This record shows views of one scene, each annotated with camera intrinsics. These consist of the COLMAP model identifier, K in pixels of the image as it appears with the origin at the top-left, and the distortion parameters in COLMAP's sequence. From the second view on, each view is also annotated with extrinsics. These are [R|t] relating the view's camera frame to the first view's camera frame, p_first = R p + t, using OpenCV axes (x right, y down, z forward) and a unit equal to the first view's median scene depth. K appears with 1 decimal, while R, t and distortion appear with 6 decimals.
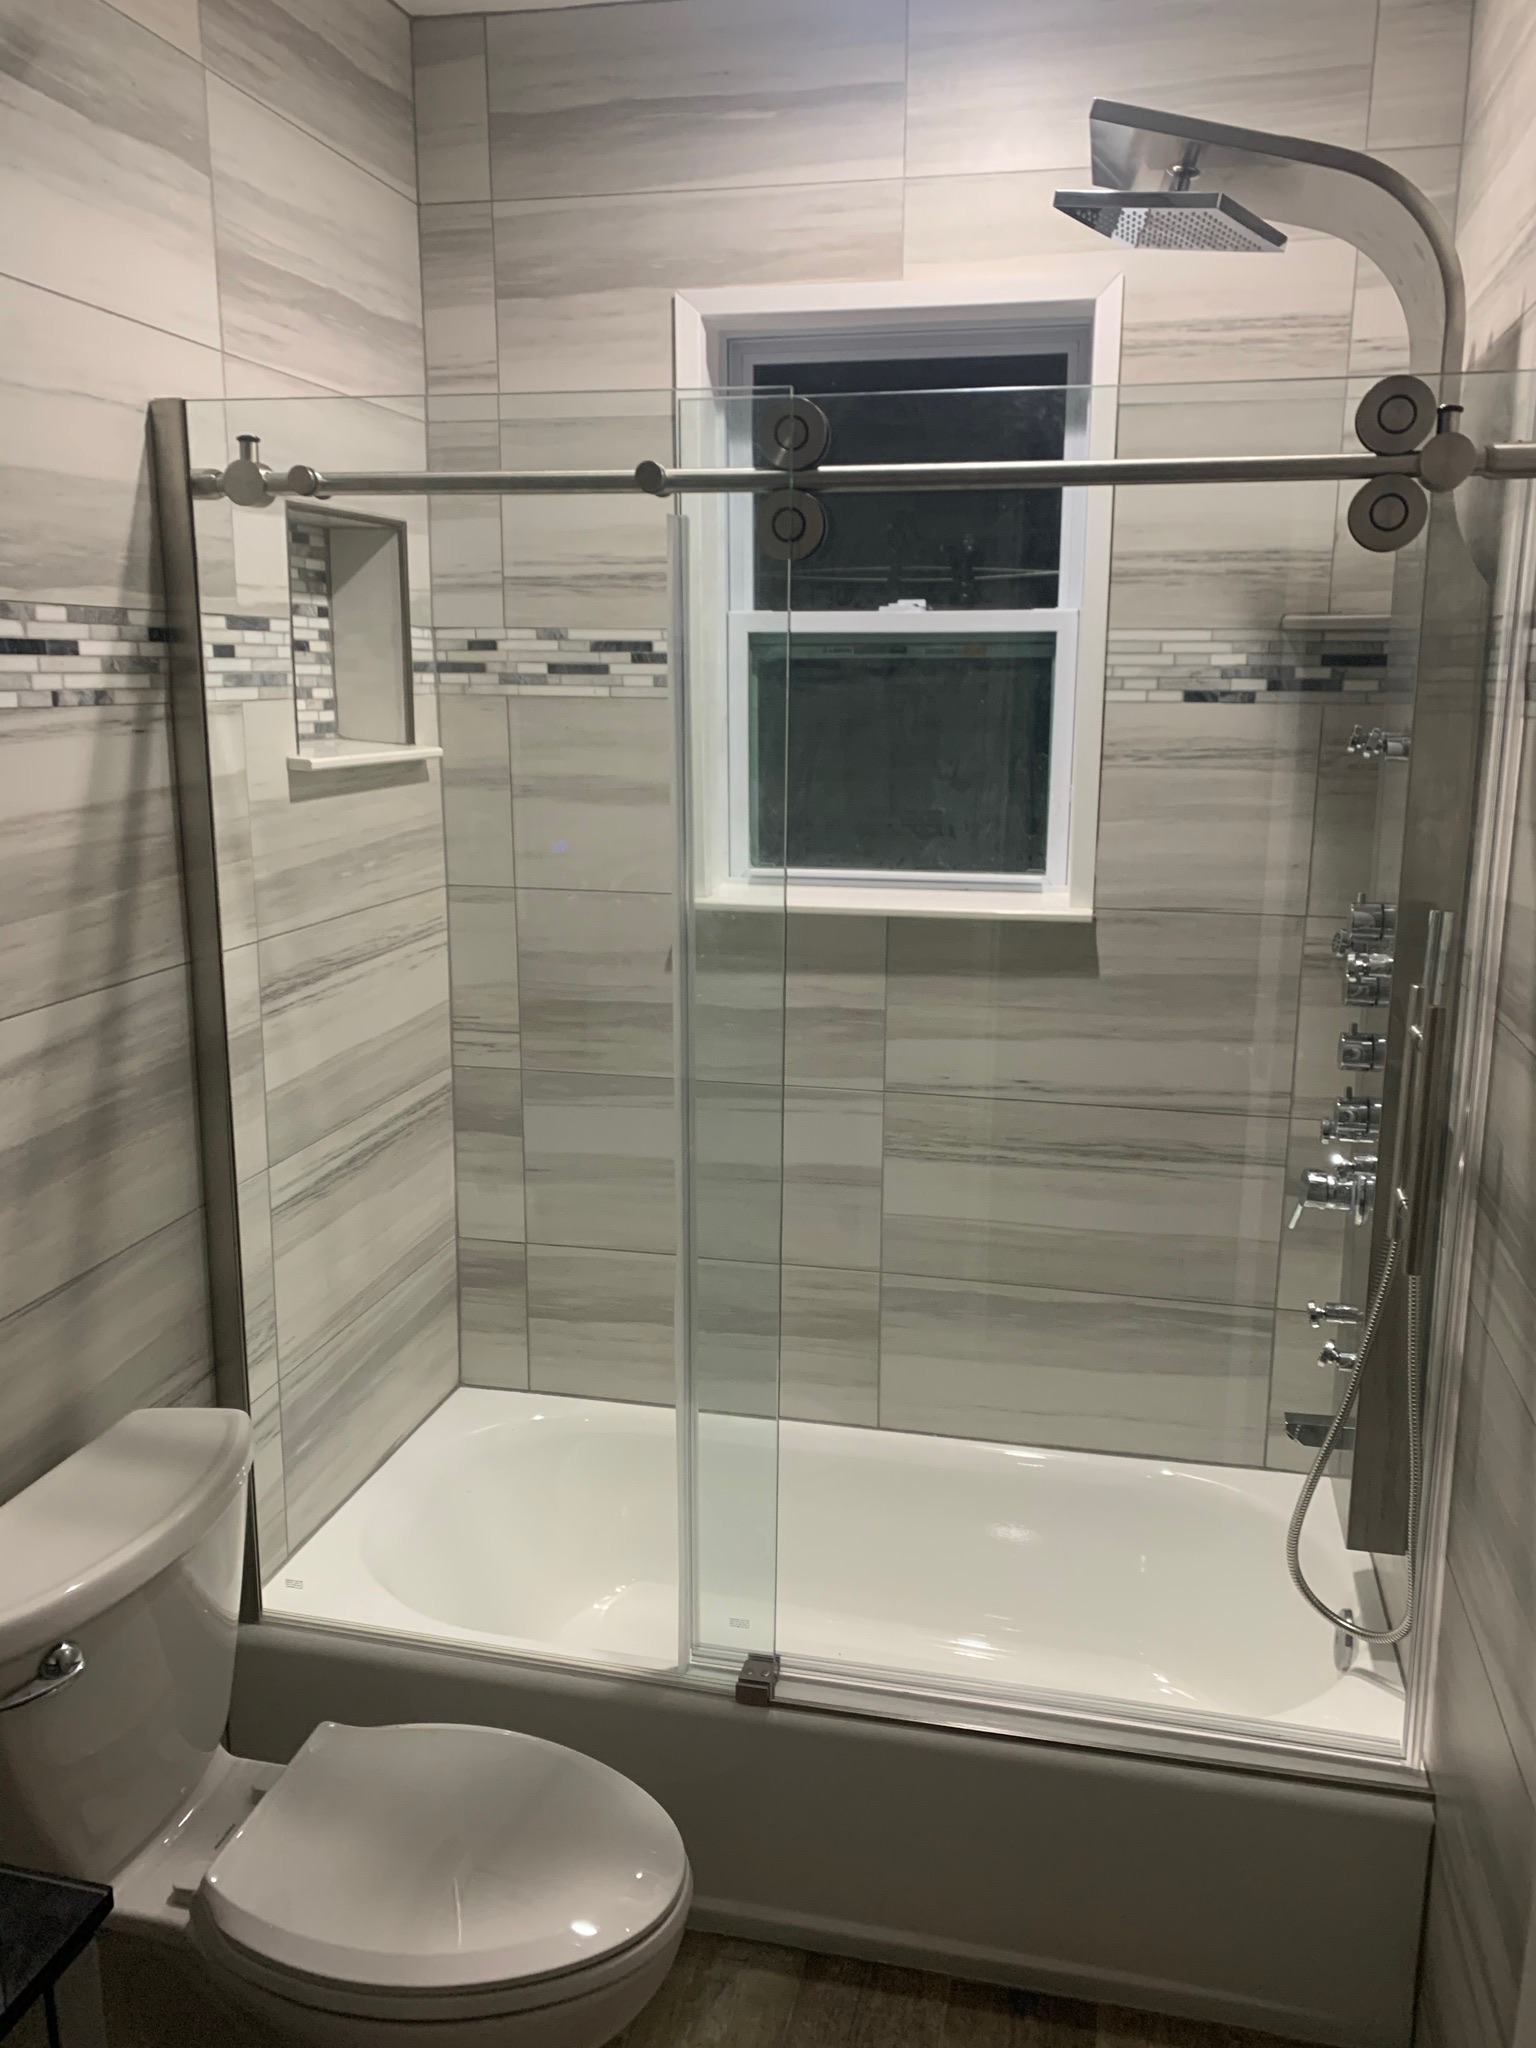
lens RADIAL K [[1582.0, 0, 785.6], [0, 1582.0, 1014.7], [0, 0, 1]] dist [-0.000014, 0.010418]
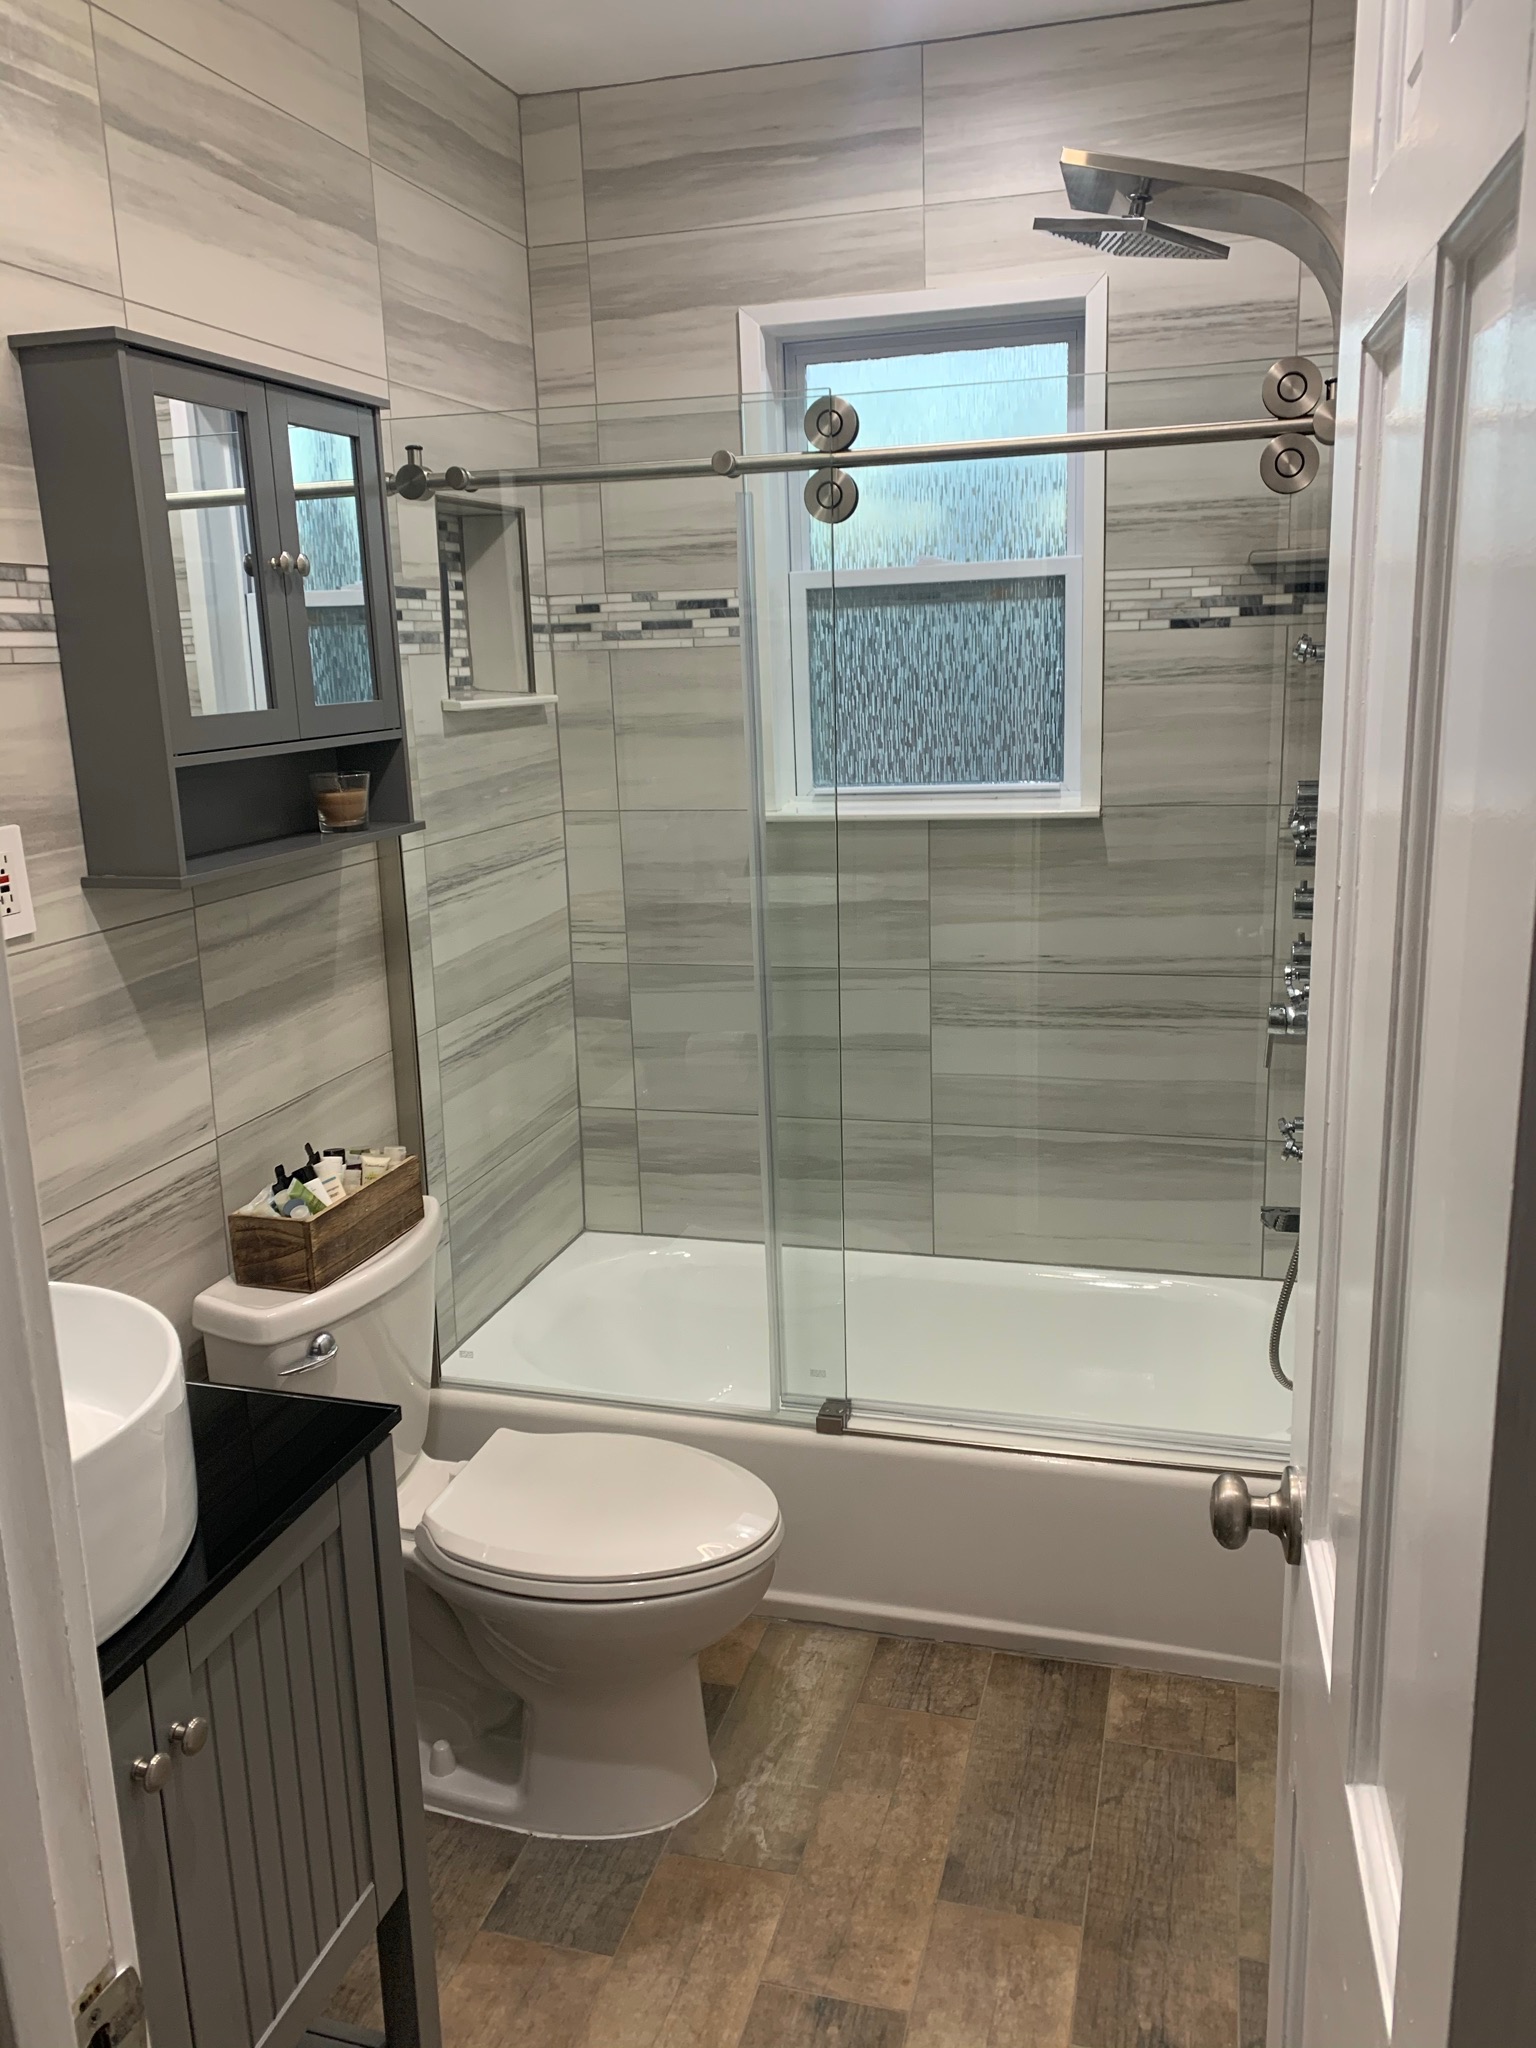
lens RADIAL K [[1582.0, 0, 758.8], [0, 1582.0, 1016.9], [0, 0, 1]] dist [-0.000014, 0.010418]
pose [[0.997451, -0.025727, -0.066561, 0.012548], [0.026586, 0.999574, 0.012057, 0.073583], [0.066223, -0.013796, 0.997709, -0.221664]]
